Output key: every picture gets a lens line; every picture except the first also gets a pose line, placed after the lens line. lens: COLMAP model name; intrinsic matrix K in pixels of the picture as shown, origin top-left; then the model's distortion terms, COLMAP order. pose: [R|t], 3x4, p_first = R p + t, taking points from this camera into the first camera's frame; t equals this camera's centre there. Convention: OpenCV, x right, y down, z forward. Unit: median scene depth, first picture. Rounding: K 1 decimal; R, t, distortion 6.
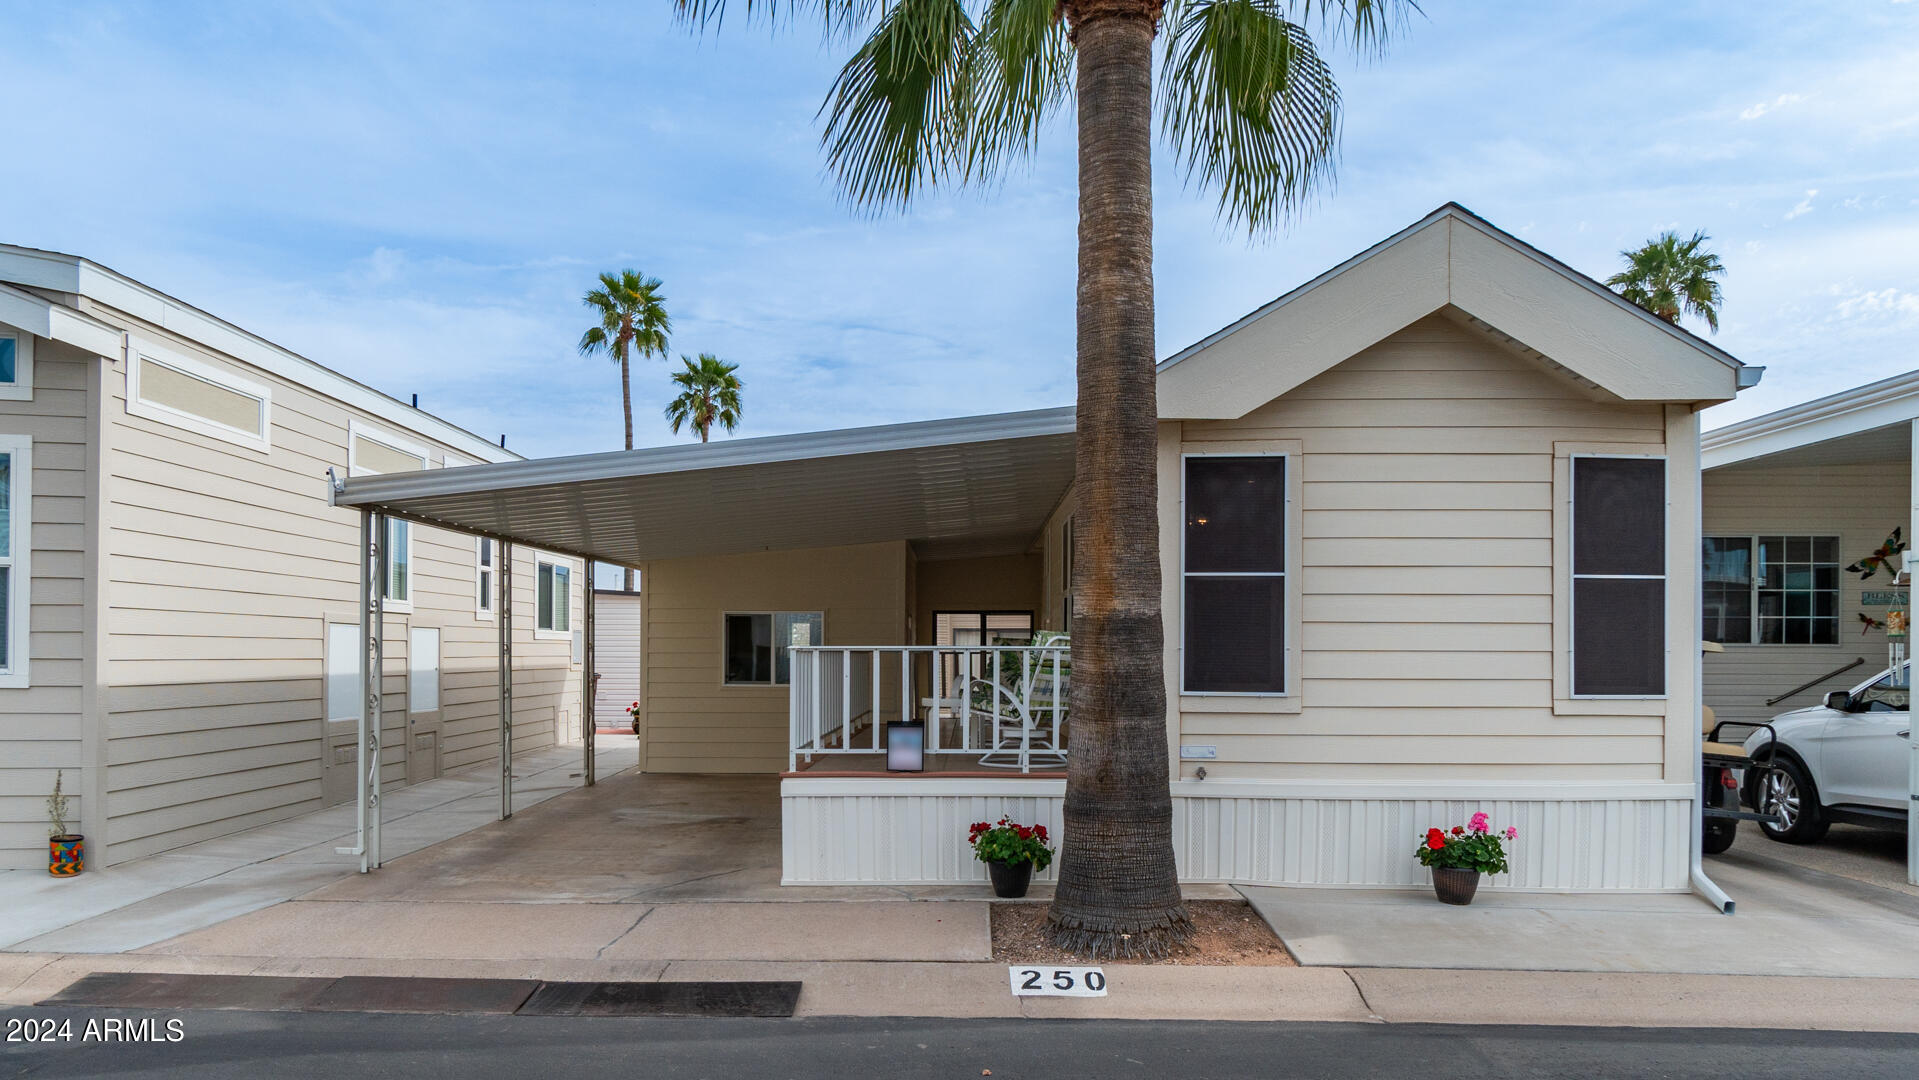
lens RADIAL K [[1218.8, 0, 958.6], [0, 1218.8, 656.0], [0, 0, 1]] dist [-0.000613, -0.000411]
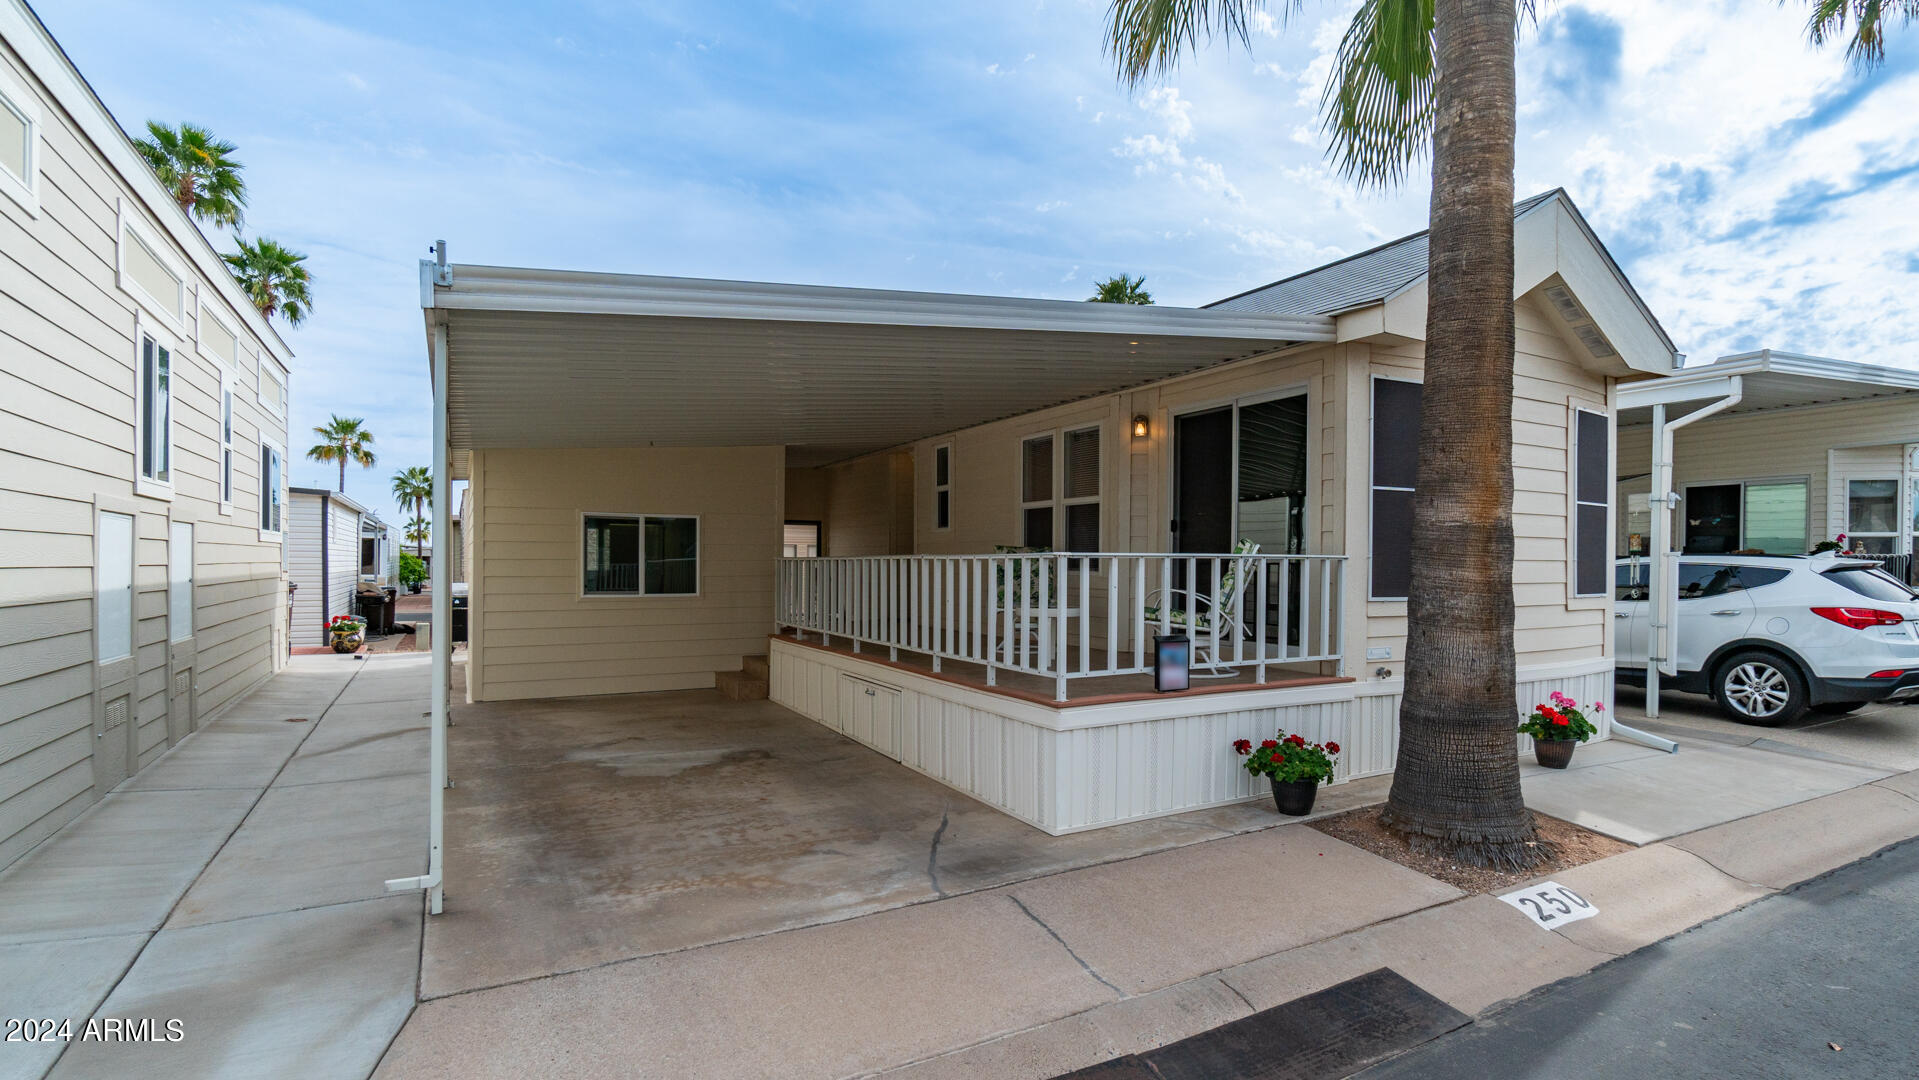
lens RADIAL K [[940.0, 0, 1023.6], [0, 940.0, 574.0], [0, 0, 1]] dist [-0.005949, -0.000326]
pose [[0.850166, -0.004560, 0.526495, -0.504880], [-0.001531, 0.999937, 0.011132, -0.000222], [-0.526512, -0.010270, 0.850105, 0.459558]]
